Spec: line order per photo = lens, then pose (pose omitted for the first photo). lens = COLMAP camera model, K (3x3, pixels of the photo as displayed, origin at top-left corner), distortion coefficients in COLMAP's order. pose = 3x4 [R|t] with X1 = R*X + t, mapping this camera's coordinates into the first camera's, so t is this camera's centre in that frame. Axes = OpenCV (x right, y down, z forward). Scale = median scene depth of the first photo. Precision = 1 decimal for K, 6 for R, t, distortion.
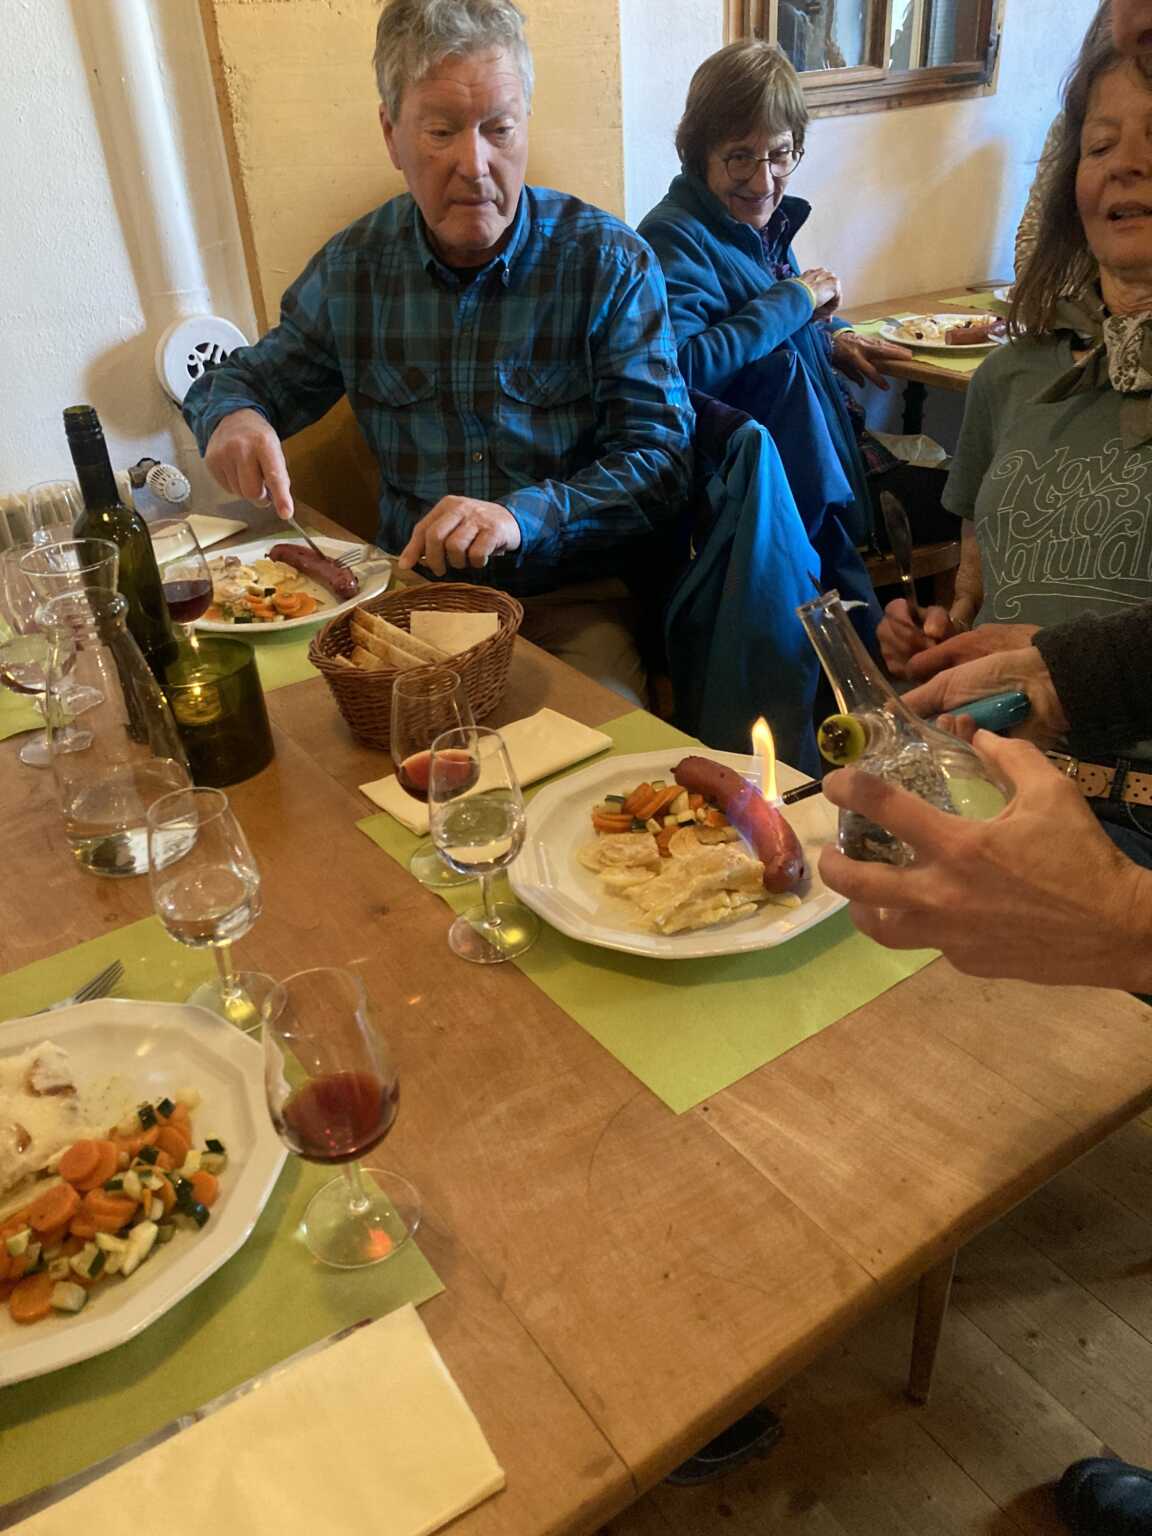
lens RADIAL K [[1238.8, 0, 574.2], [0, 1238.8, 735.5], [0, 0, 1]] dist [0.024290, 0.000642]
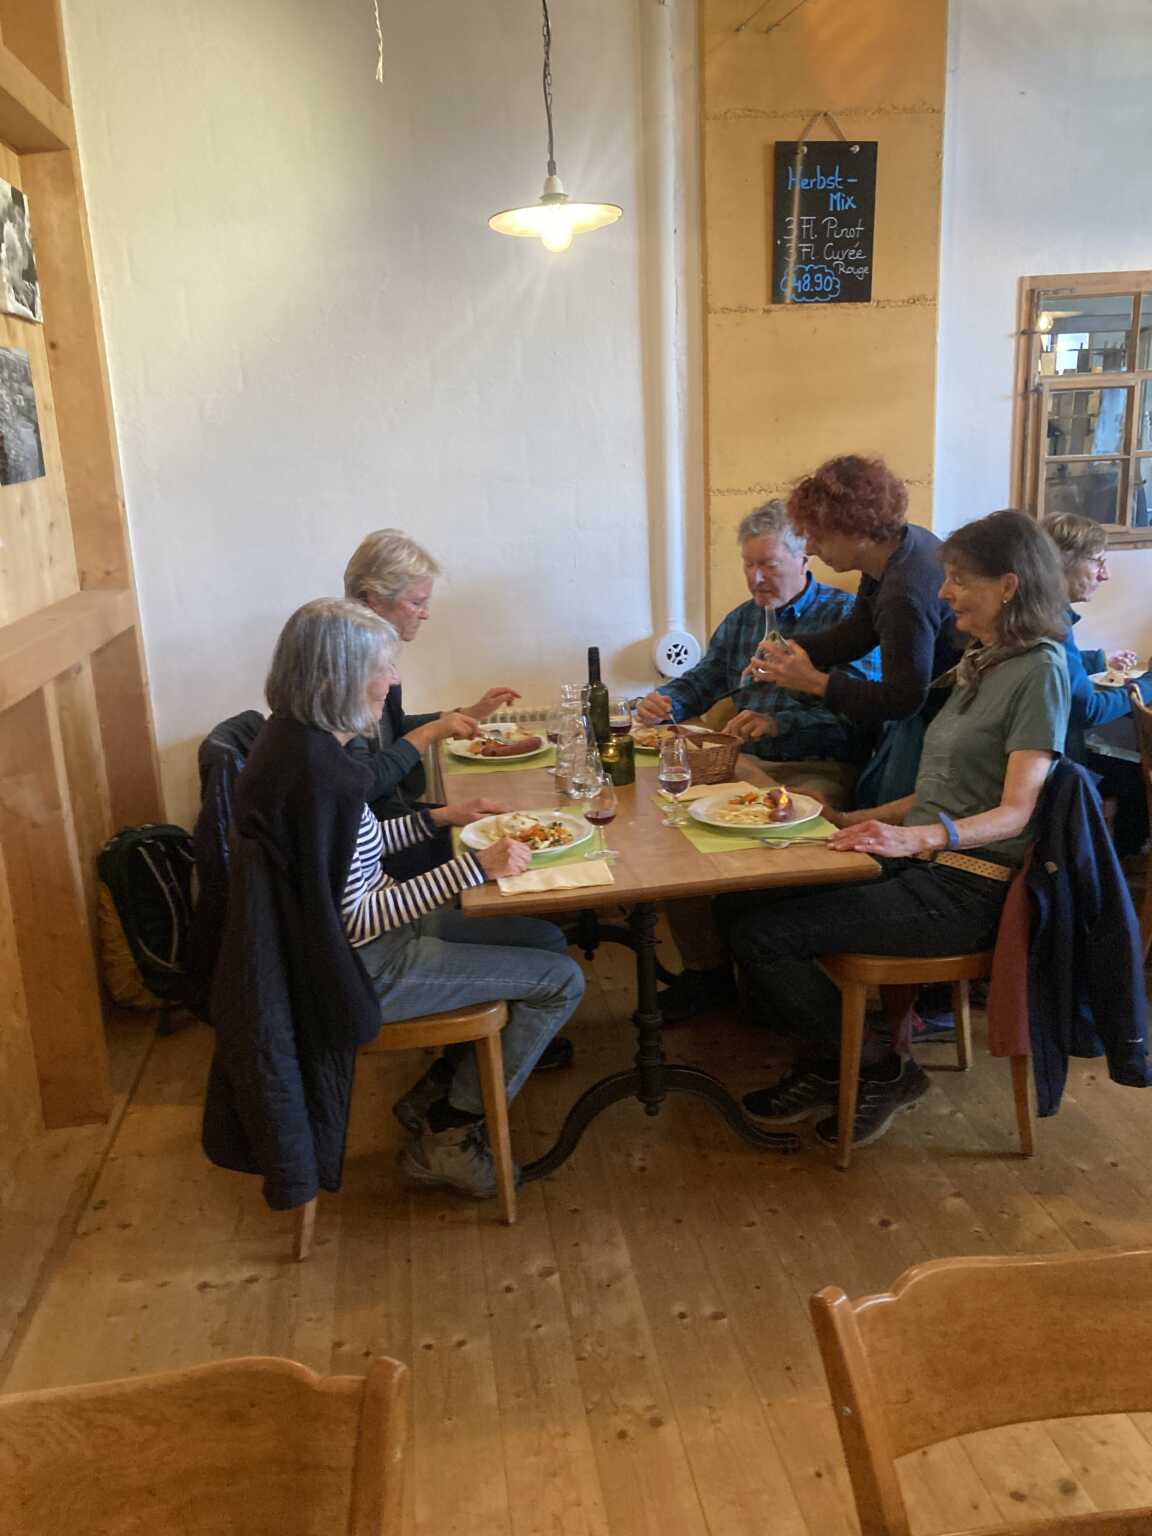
lens RADIAL K [[1238.7, 0, 576.0], [0, 1238.7, 768.0], [0, 0, 1]] dist [0.003918, 0.083632]
pose [[0.894825, 0.115919, -0.431103, 0.445924], [-0.223301, 0.952429, -0.207400, 0.329962], [0.386554, 0.281853, 0.878143, -0.772993]]
